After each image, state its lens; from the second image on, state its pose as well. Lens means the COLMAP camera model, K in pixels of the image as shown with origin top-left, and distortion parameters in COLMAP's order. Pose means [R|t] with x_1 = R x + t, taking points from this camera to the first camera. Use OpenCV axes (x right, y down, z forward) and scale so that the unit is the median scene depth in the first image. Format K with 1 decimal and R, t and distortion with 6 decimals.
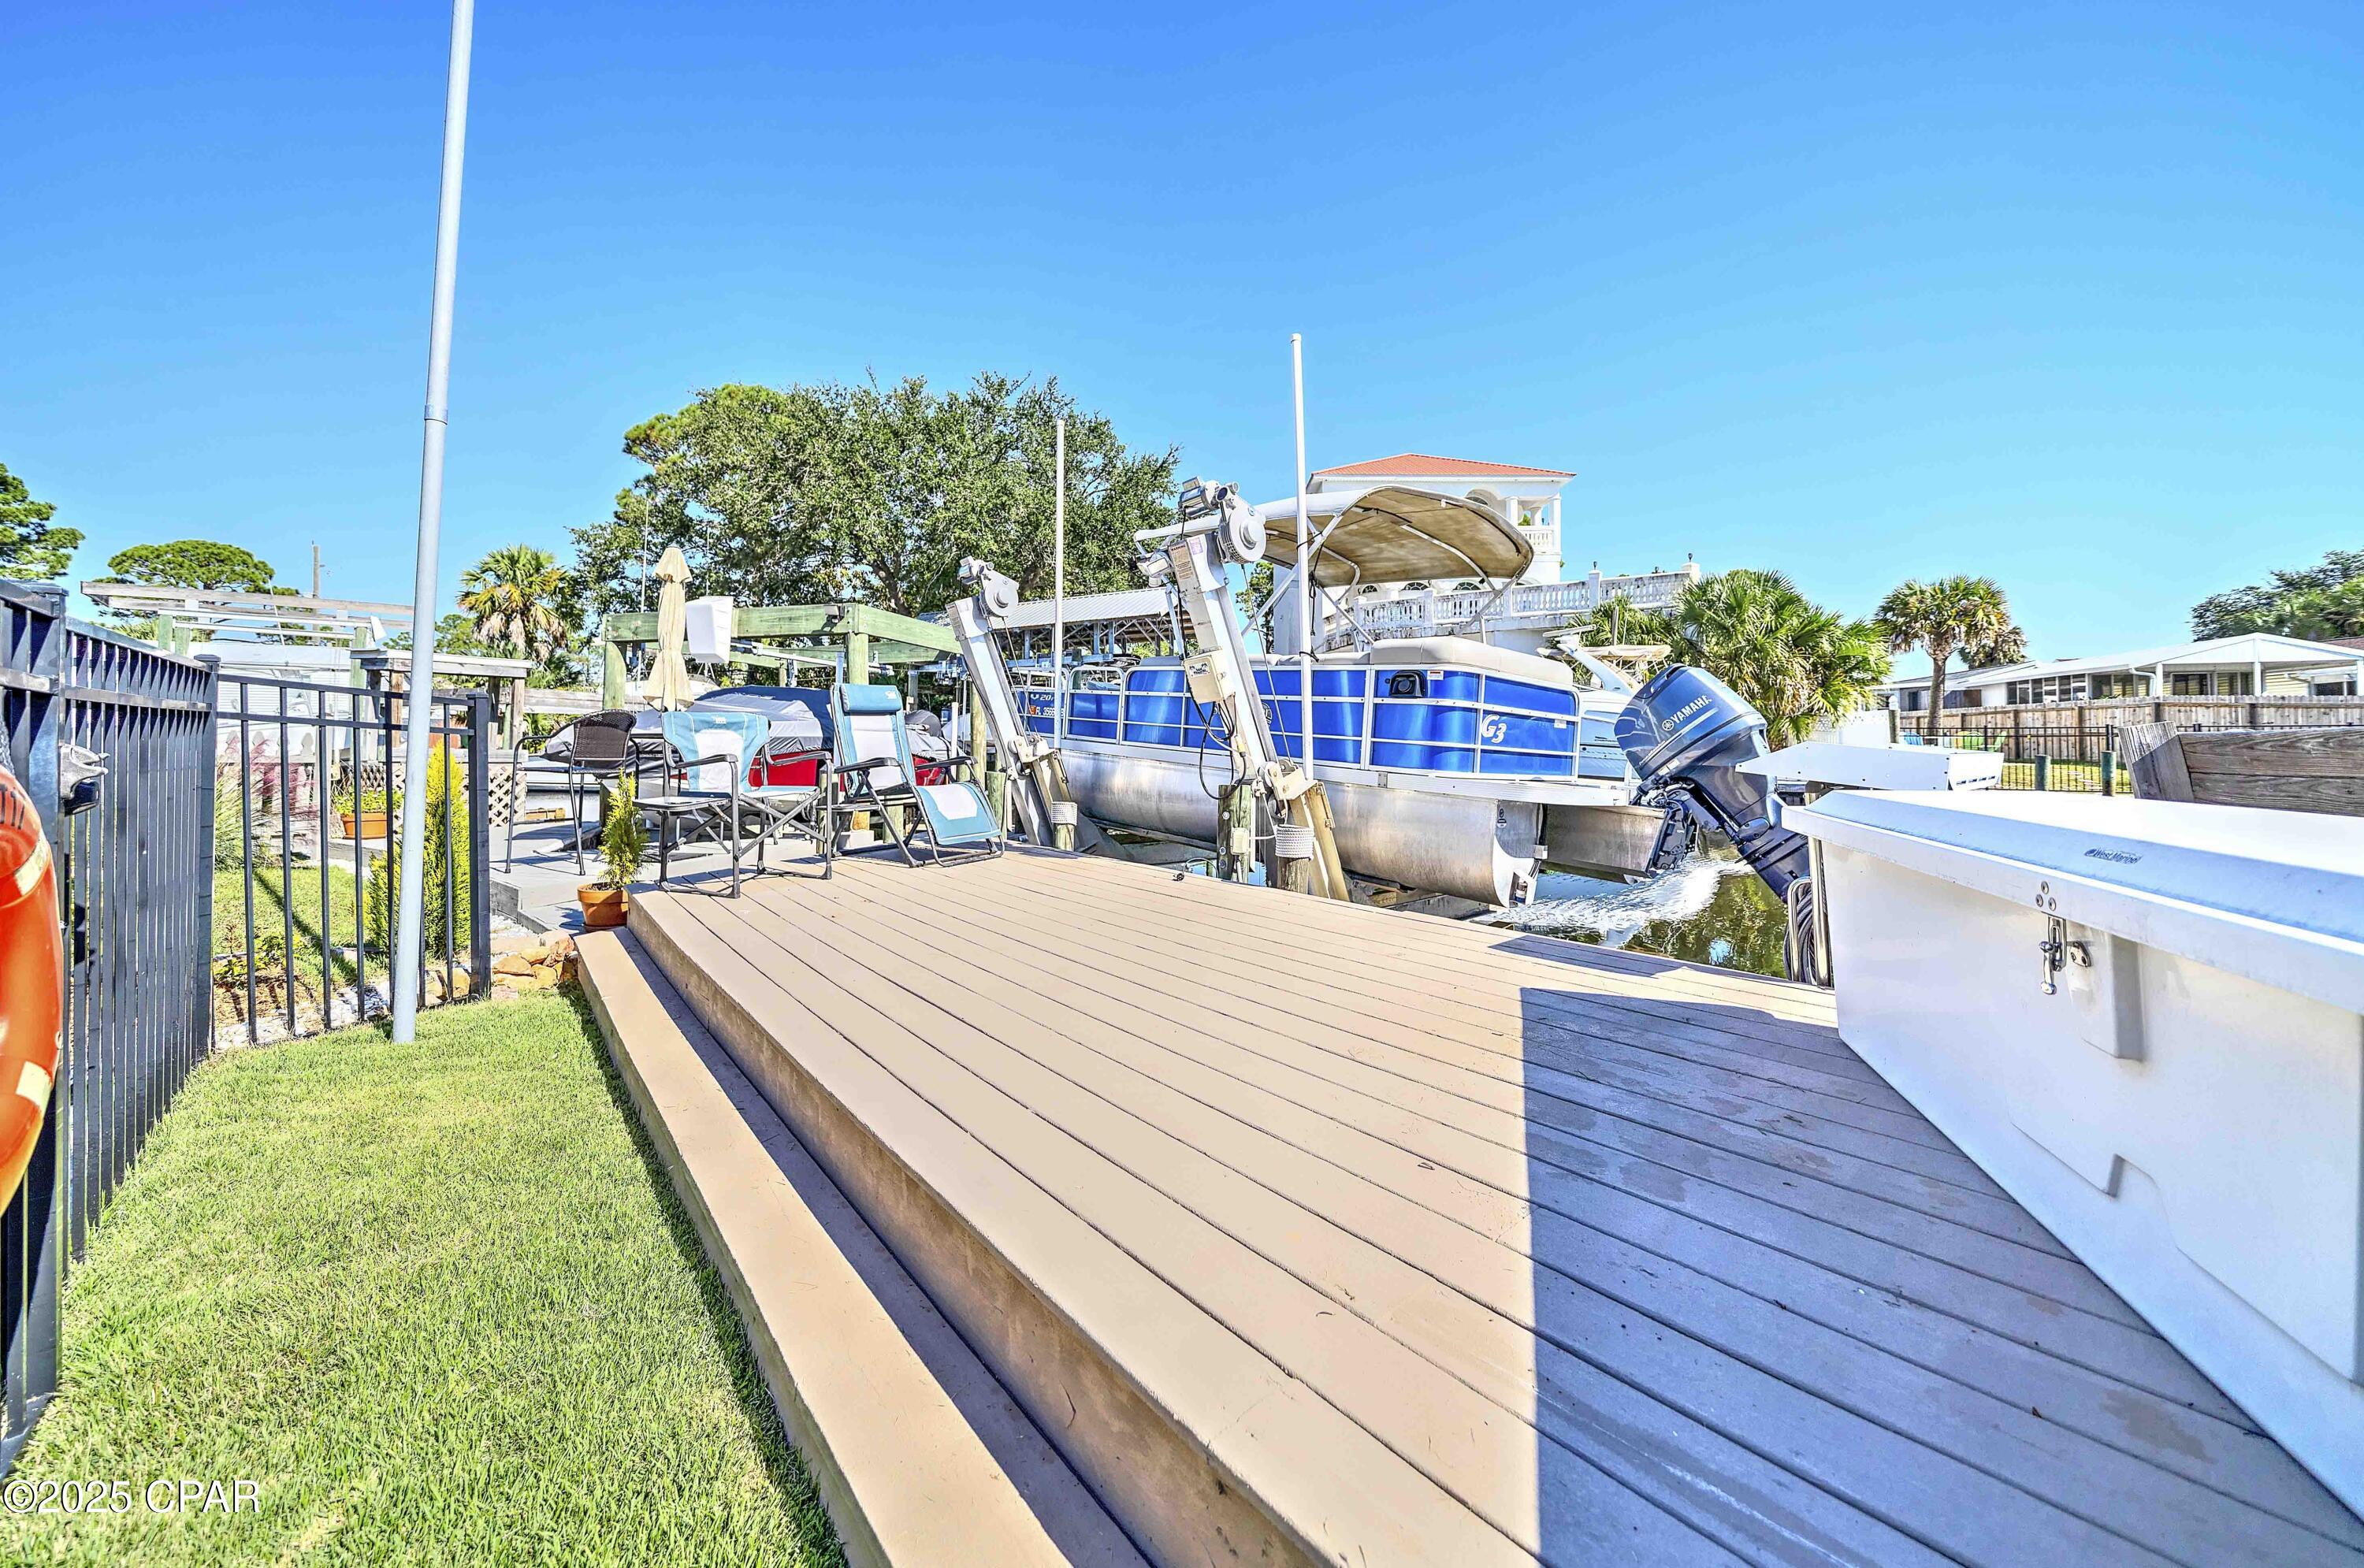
lens RADIAL K [[843.9, 0, 1170.1], [0, 843.9, 722.1], [0, 0, 1]] dist [-0.006426, 0.000017]
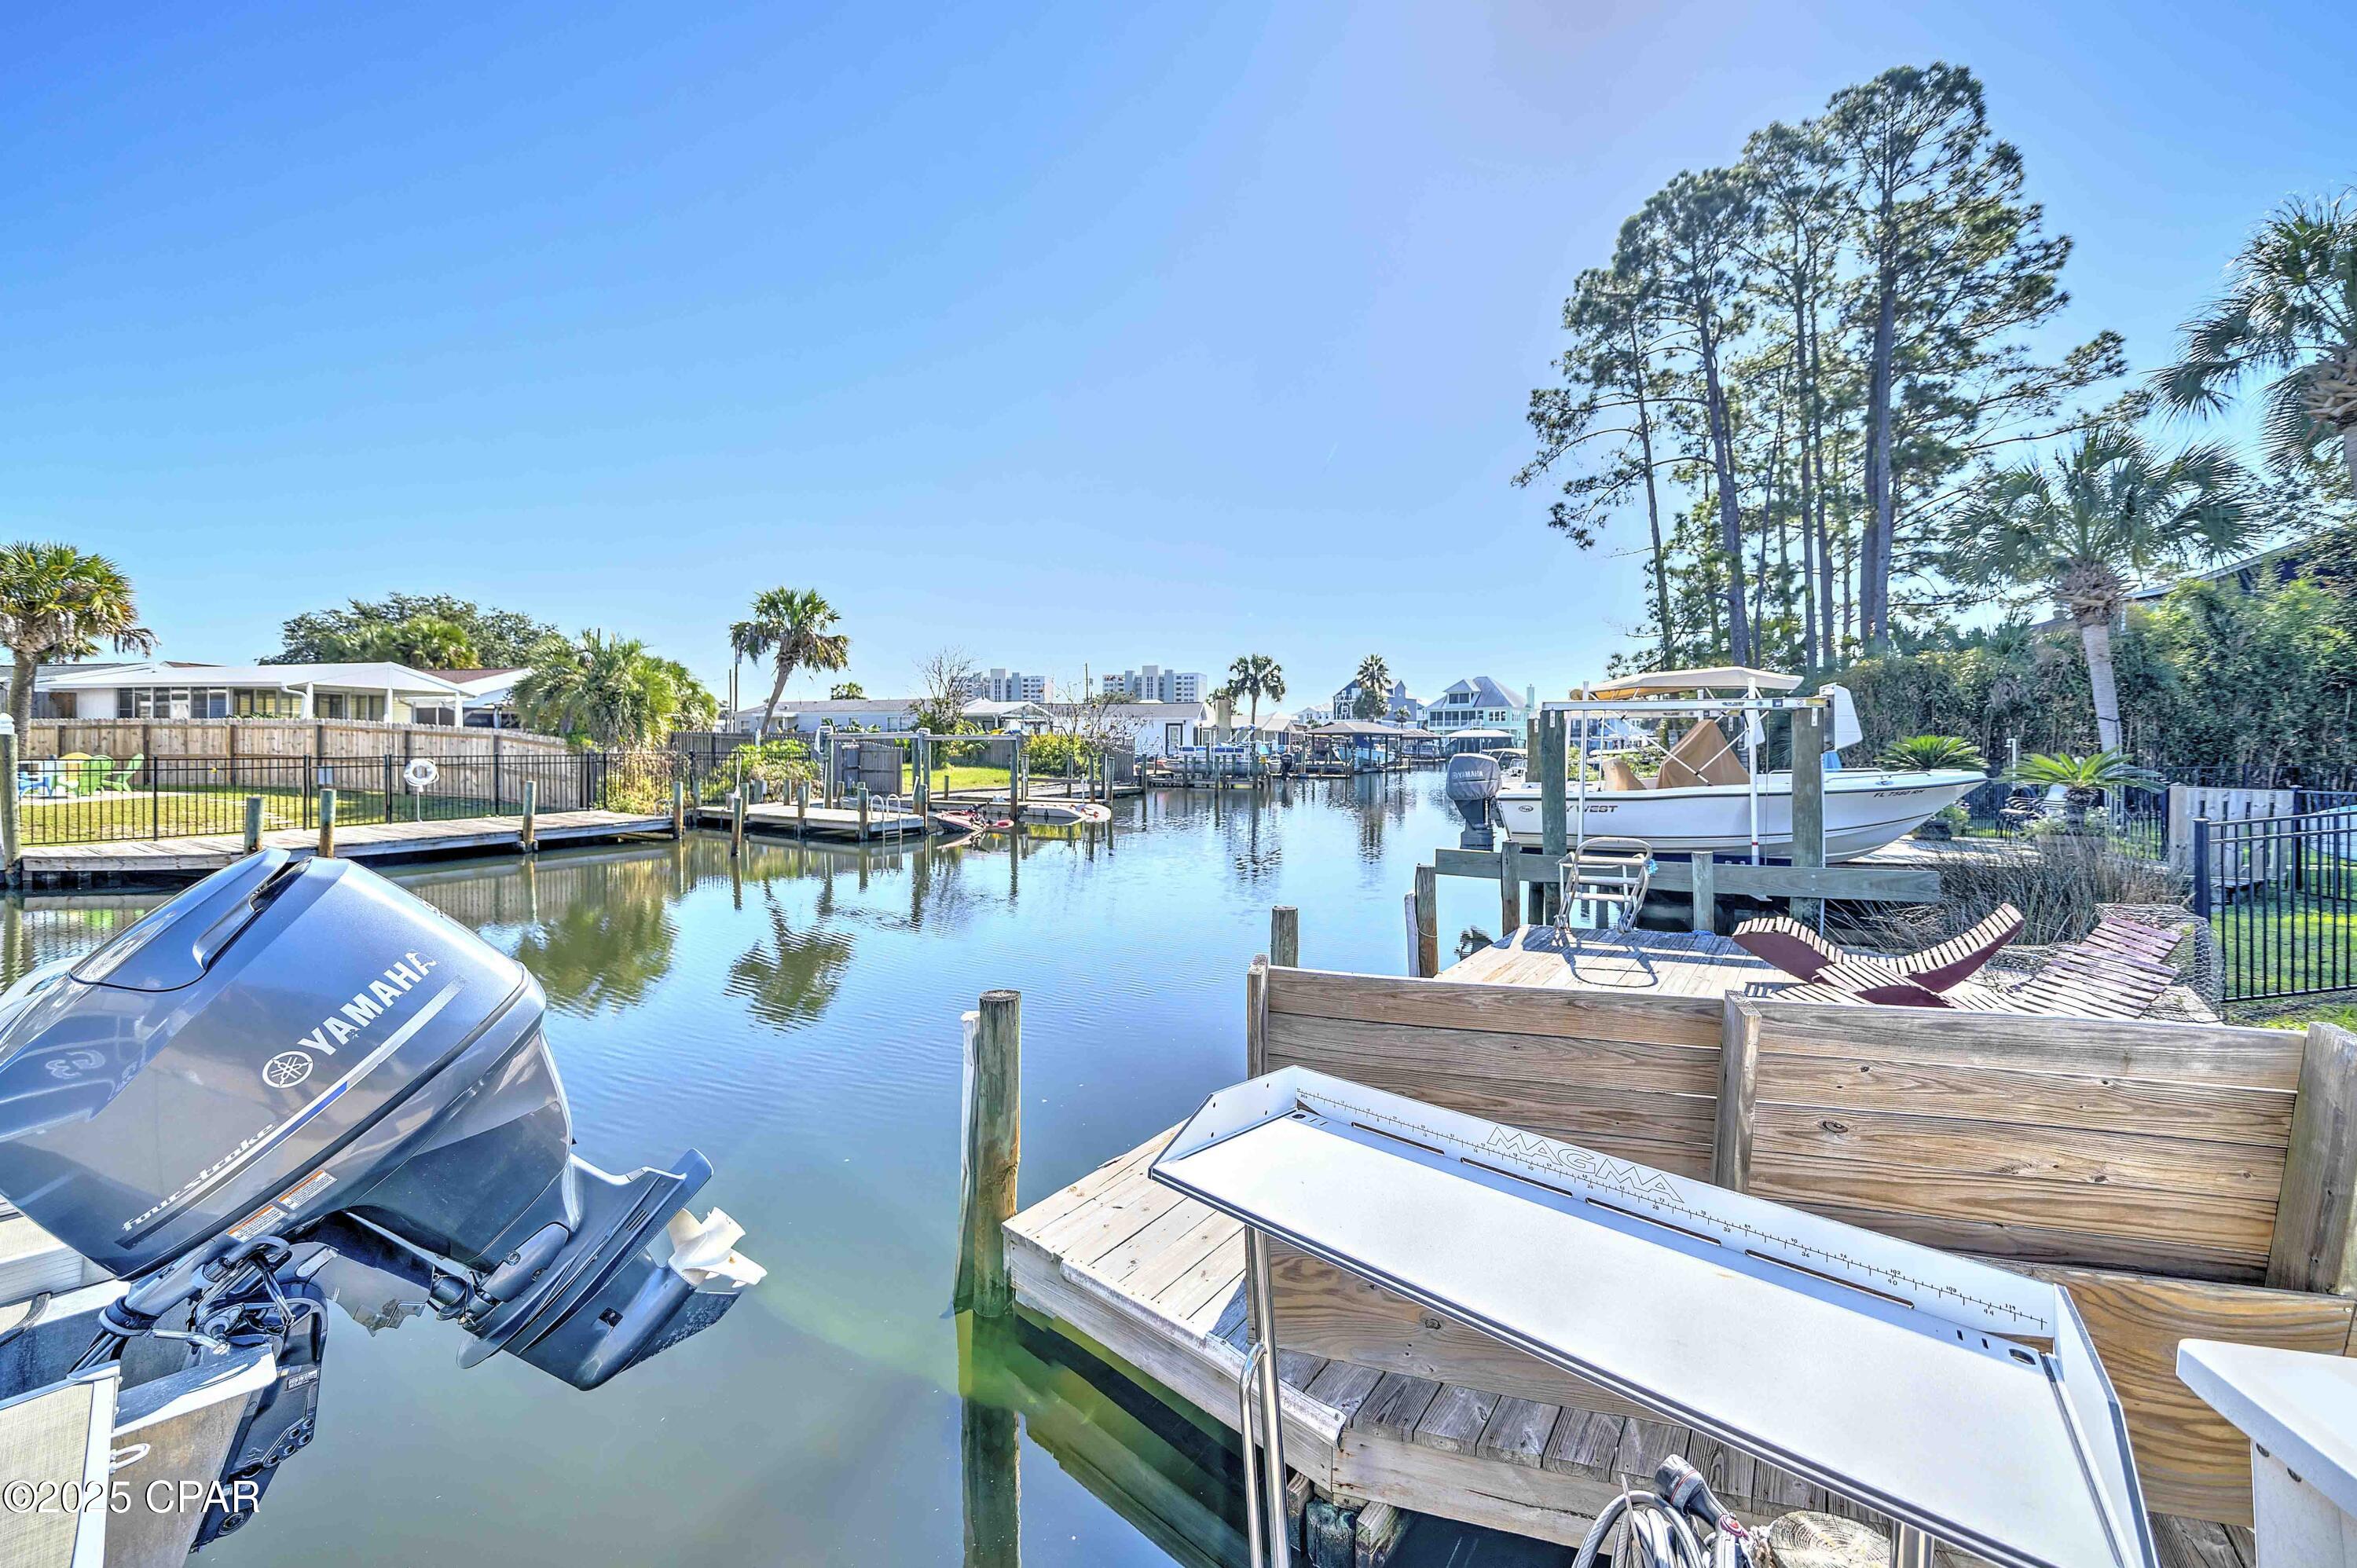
lens RADIAL K [[823.6, 0, 1178.6], [0, 823.6, 754.8], [0, 0, 1]] dist [-0.009031, -0.000229]
pose [[-0.172571, -0.013866, 0.984899, 0.055603], [-0.029297, 0.999531, 0.008939, -0.027248], [-0.984561, -0.027312, -0.172896, 0.164529]]
